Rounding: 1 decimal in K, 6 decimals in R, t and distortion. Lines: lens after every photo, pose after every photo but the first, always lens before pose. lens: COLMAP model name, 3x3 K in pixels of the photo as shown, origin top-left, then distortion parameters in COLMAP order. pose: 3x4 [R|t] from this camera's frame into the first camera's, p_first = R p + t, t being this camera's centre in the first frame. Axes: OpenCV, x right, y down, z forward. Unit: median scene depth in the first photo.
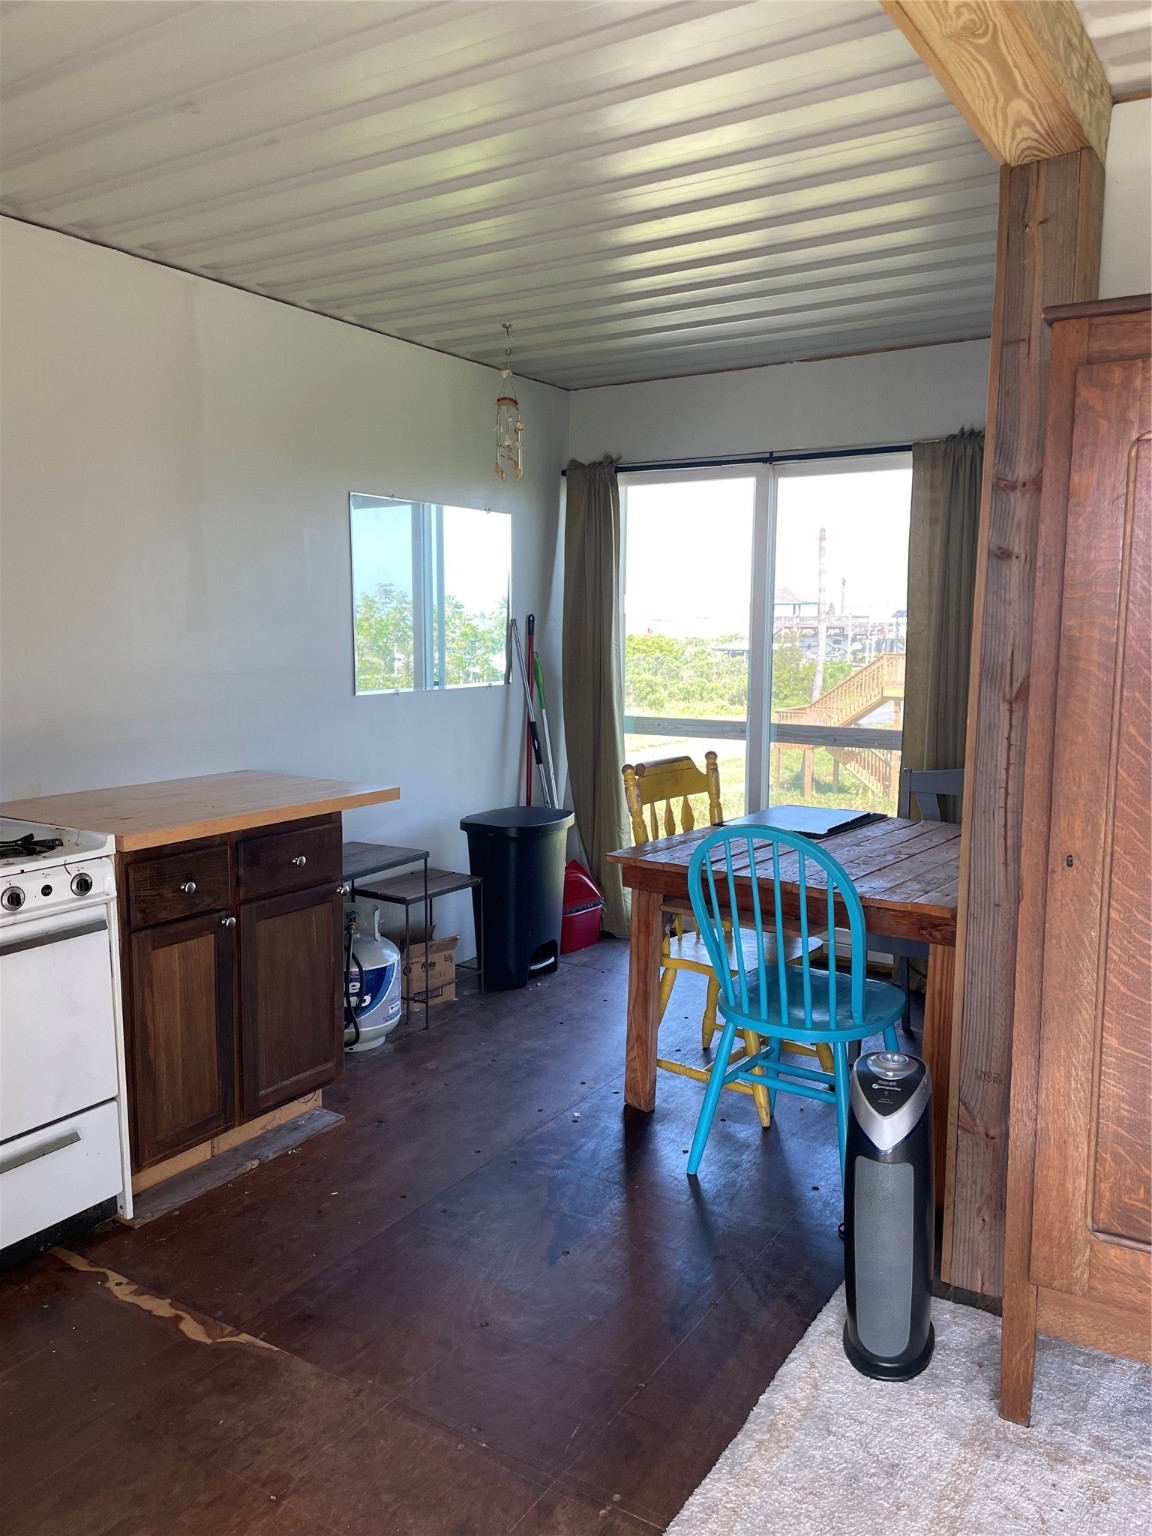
lens RADIAL K [[1159.9, 0, 578.0], [0, 1159.9, 770.0], [0, 0, 1]] dist [0.086070, -0.110002]
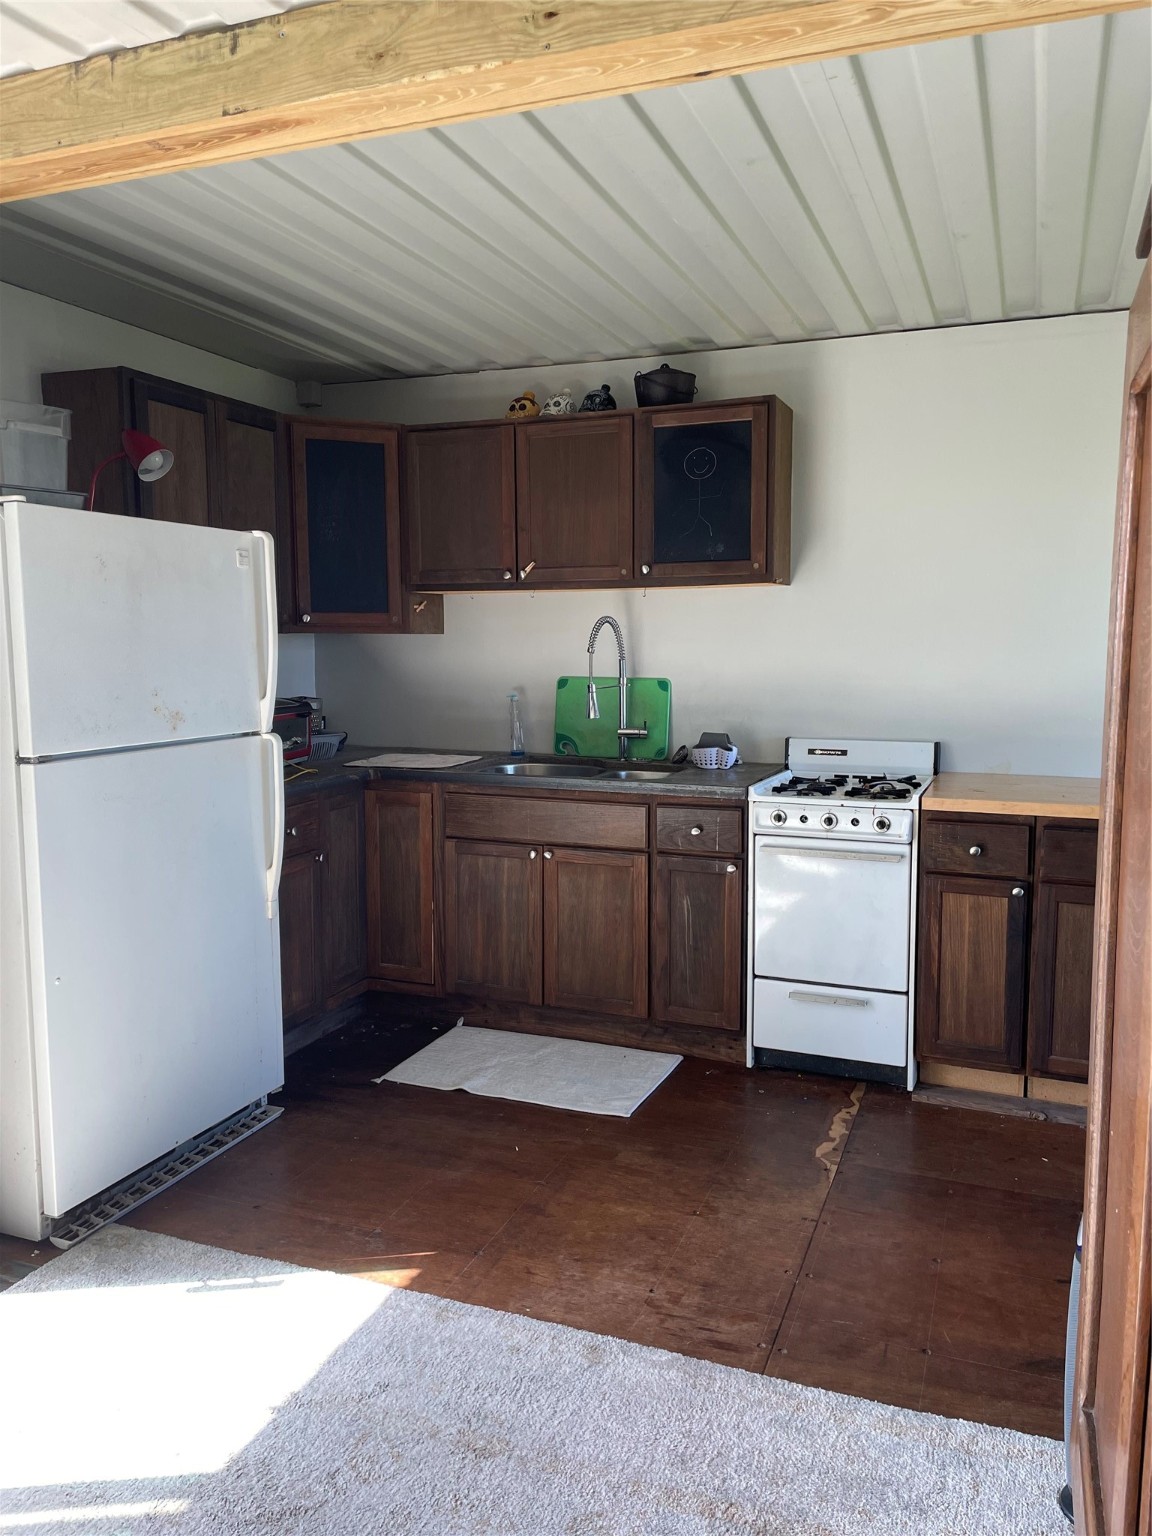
lens RADIAL K [[1159.9, 0, 574.0], [0, 1159.9, 768.3], [0, 0, 1]] dist [0.086070, -0.110002]
pose [[0.195504, 0.115338, -0.973897, 0.816972], [-0.129242, 0.987429, 0.090997, -0.044709], [0.972150, 0.108078, 0.207953, 0.349563]]
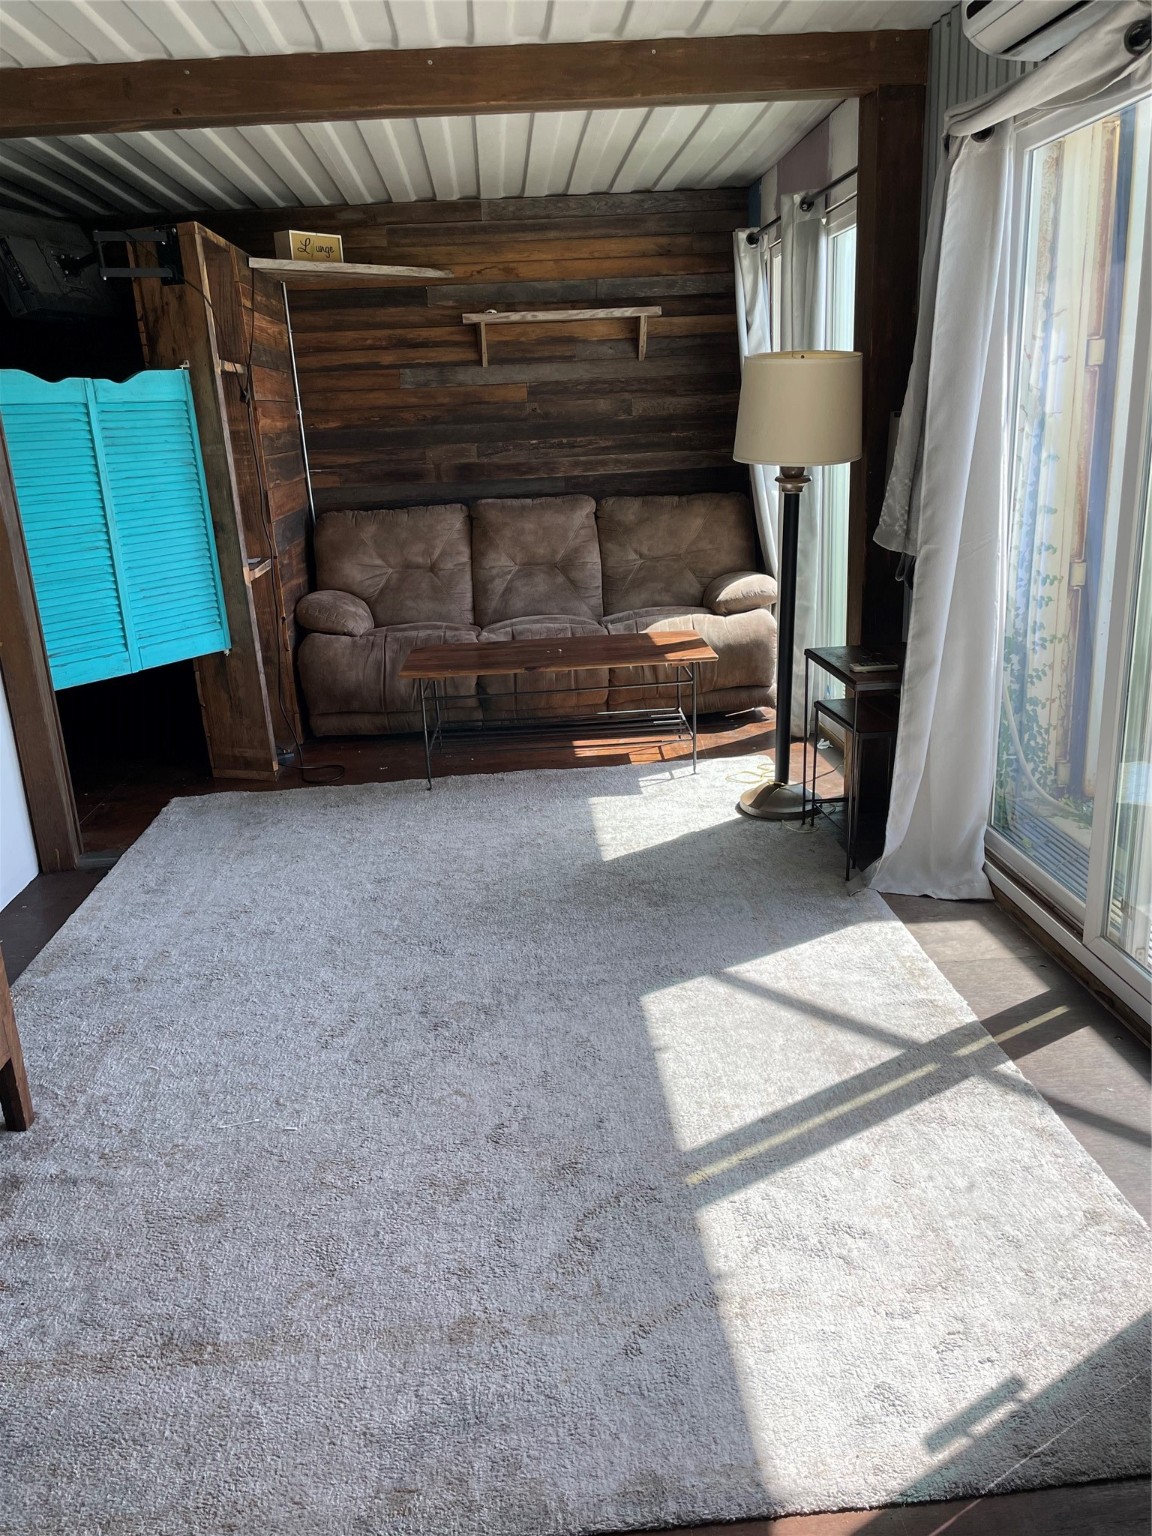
lens RADIAL K [[1159.9, 0, 569.7], [0, 1159.9, 761.2], [0, 0, 1]] dist [0.086070, -0.110002]
pose [[-0.592047, -0.202763, 0.779979, -0.438806], [0.156507, 0.920479, 0.358085, -0.089687], [-0.790560, 0.334076, -0.513233, 0.711966]]
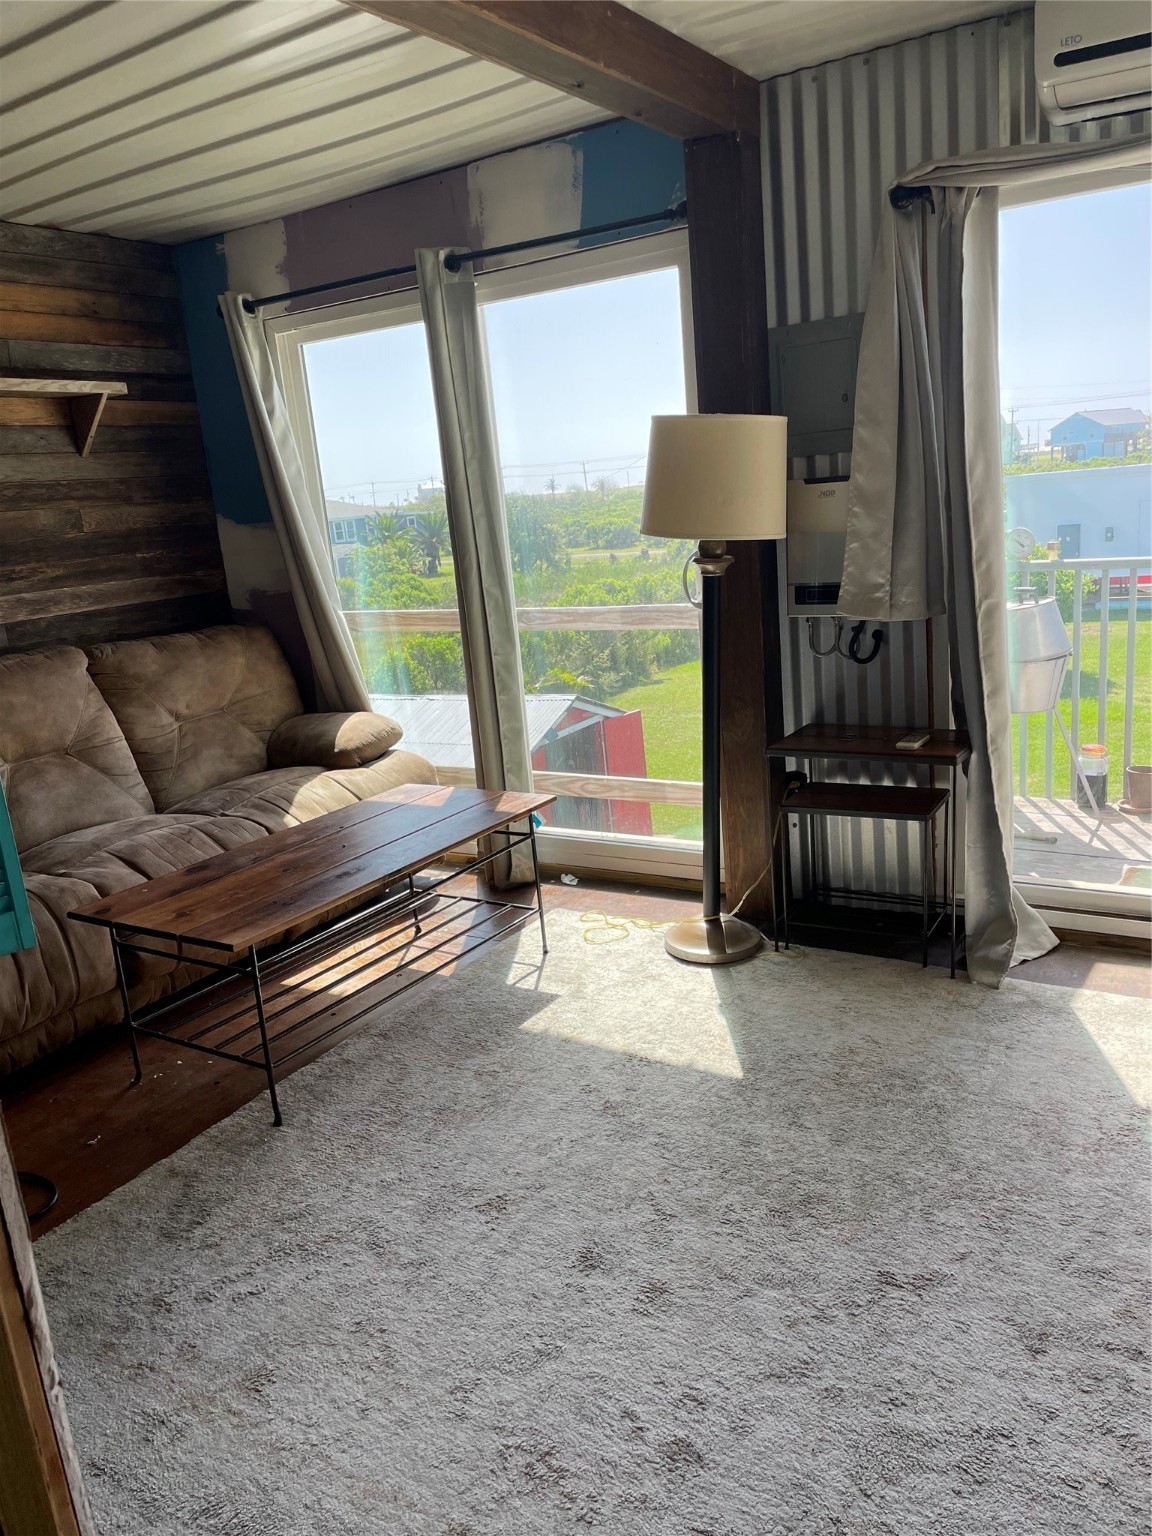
lens RADIAL K [[1159.9, 0, 575.4], [0, 1159.9, 761.7], [0, 0, 1]] dist [0.086070, -0.110002]
pose [[-0.996318, 0.084874, 0.012078, 0.751921], [0.083549, 0.929727, 0.358647, -0.104367], [0.019211, 0.358335, -0.933395, 0.854801]]
